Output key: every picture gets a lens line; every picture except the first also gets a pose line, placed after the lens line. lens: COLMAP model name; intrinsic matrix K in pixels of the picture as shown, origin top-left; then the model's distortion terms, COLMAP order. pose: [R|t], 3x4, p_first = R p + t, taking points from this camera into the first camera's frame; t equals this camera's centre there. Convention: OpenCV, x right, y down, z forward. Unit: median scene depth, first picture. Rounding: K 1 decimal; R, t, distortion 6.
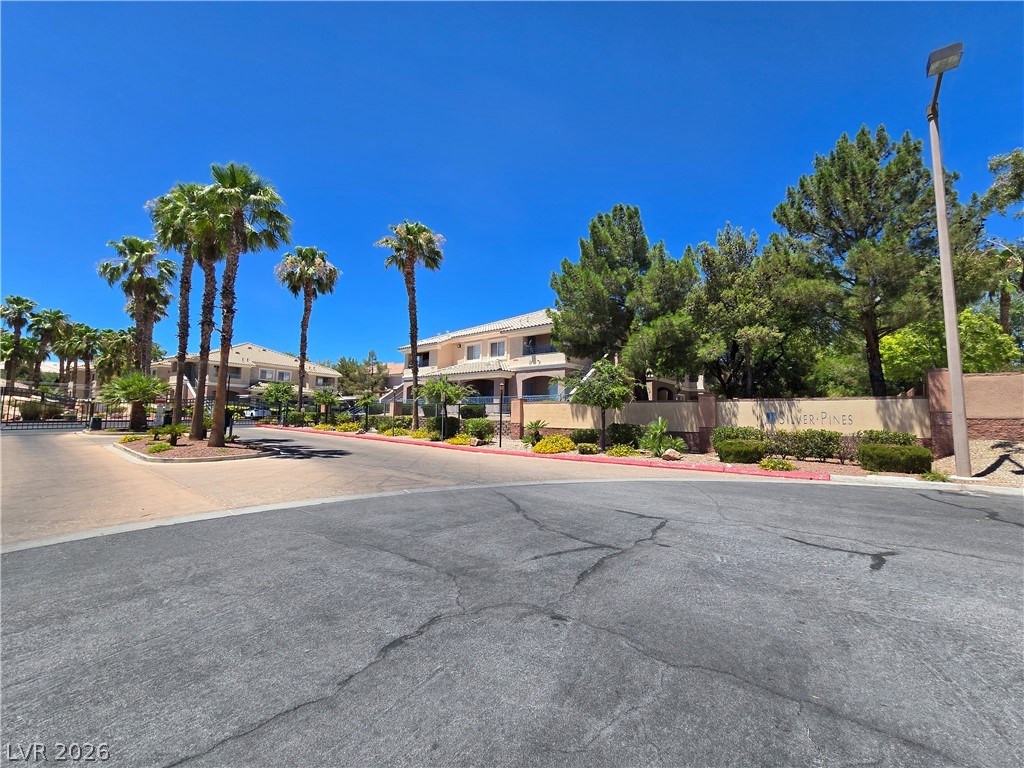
lens RADIAL K [[409.6, 0, 512.0], [0, 409.6, 384.0], [0, 0, 1]] dist [-0.011393, -0.000835]
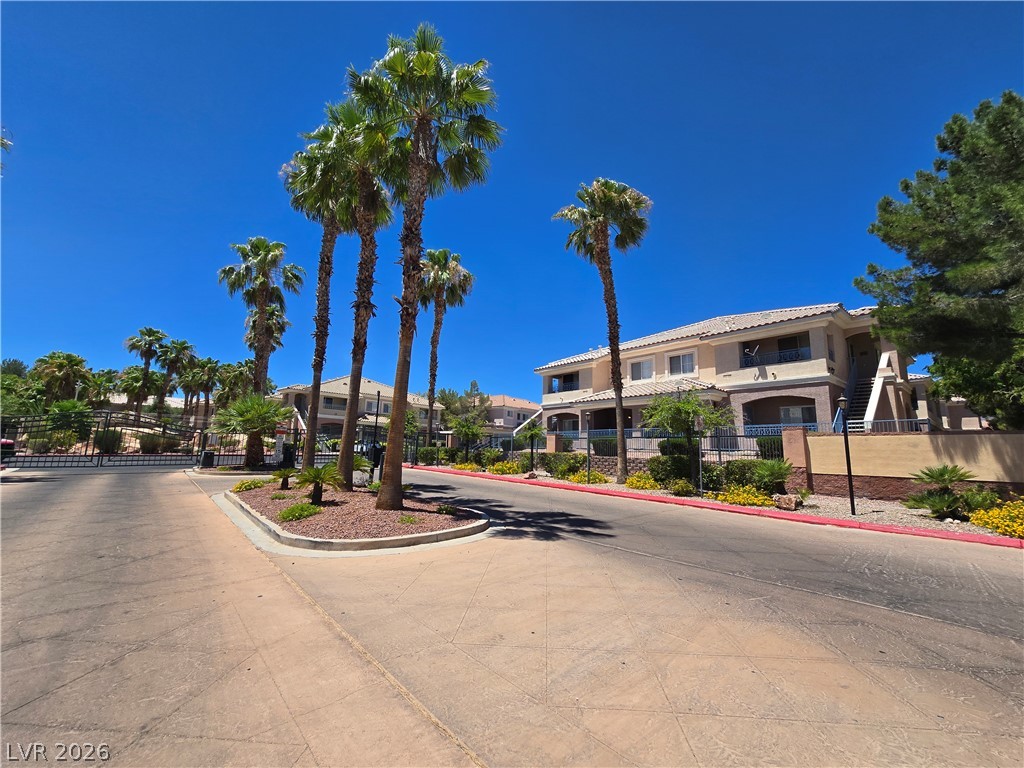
lens RADIAL K [[409.6, 0, 512.0], [0, 409.6, 384.0], [0, 0, 1]] dist [-0.011393, -0.000835]
pose [[0.985211, -0.018174, -0.170379, -0.216165], [0.003037, 0.996055, -0.088683, 0.016804], [0.171319, 0.086854, 0.981380, 0.219534]]
